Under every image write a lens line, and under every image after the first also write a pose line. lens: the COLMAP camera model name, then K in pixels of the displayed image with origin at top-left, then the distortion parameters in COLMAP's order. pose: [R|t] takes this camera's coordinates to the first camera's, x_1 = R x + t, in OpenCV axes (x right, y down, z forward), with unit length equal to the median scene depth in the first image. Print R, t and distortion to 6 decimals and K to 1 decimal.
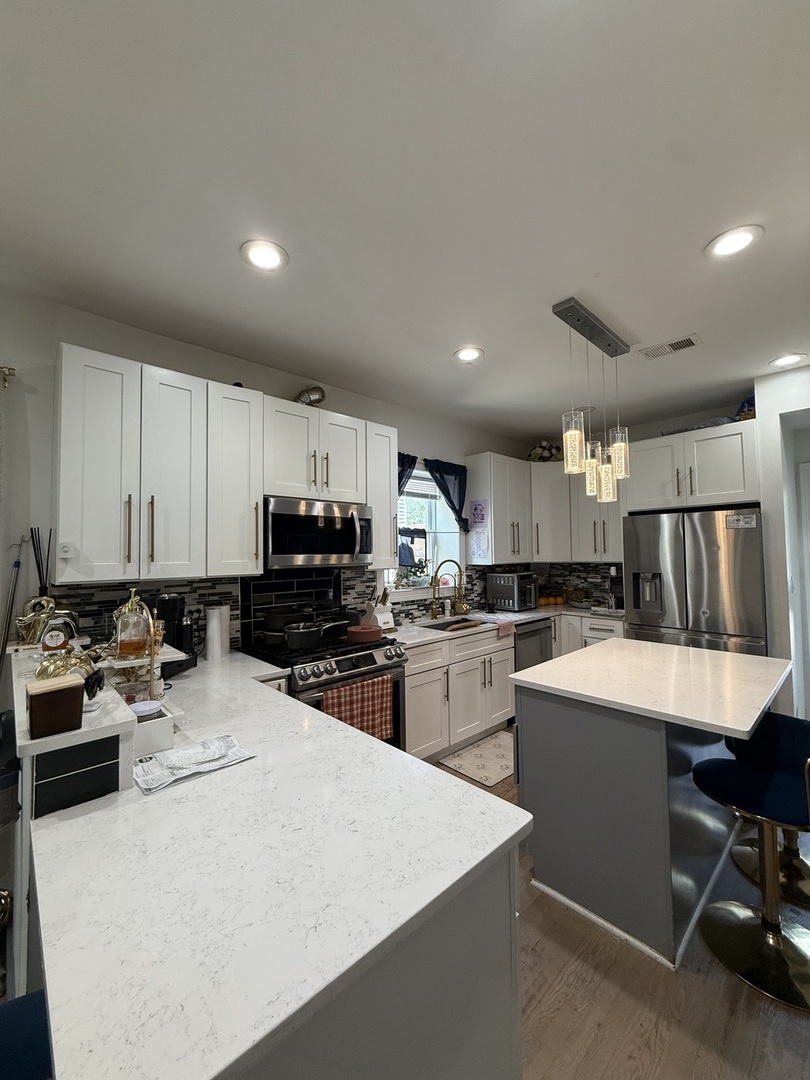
lens RADIAL K [[430.5, 0, 409.8], [0, 430.5, 538.3], [0, 0, 1]] dist [0.002601, -0.000003]
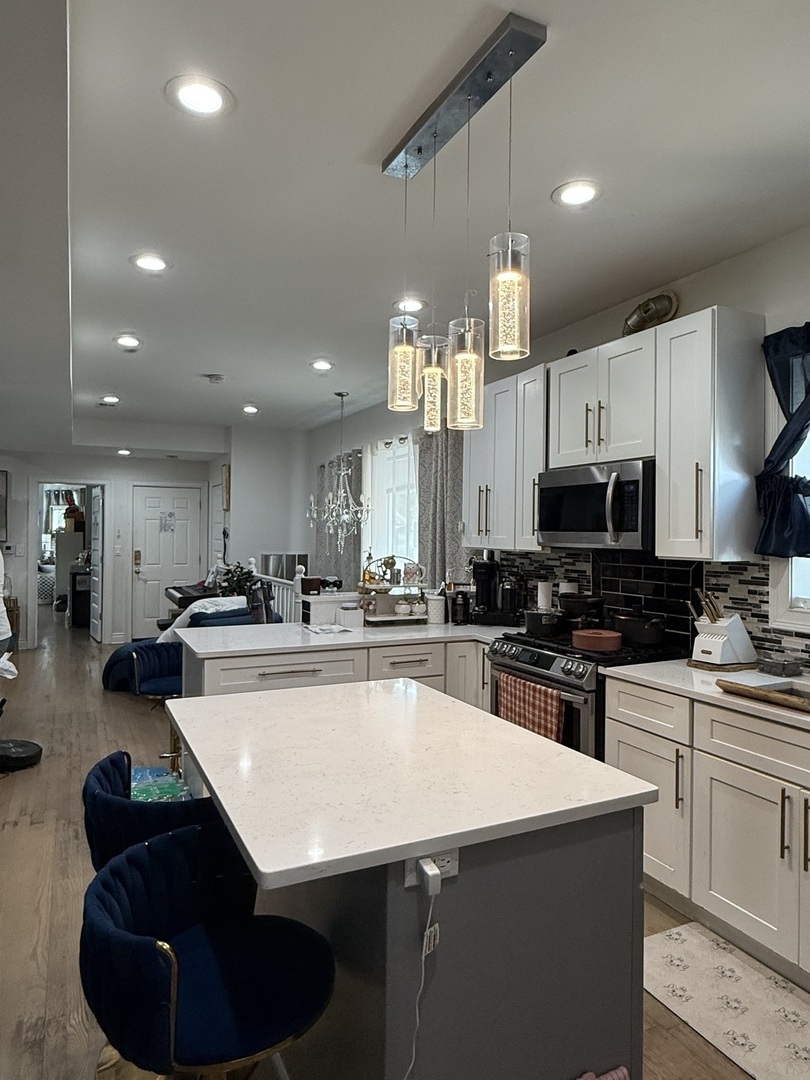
lens RADIAL K [[693.9, 0, 407.1], [0, 693.9, 544.2], [0, 0, 1]] dist [0.001628, 0.000000]
pose [[-0.307449, 0.027117, -0.951178, 1.163454], [0.030354, 0.999365, 0.018679, 0.025460], [0.951080, -0.023129, -0.308077, 1.103743]]
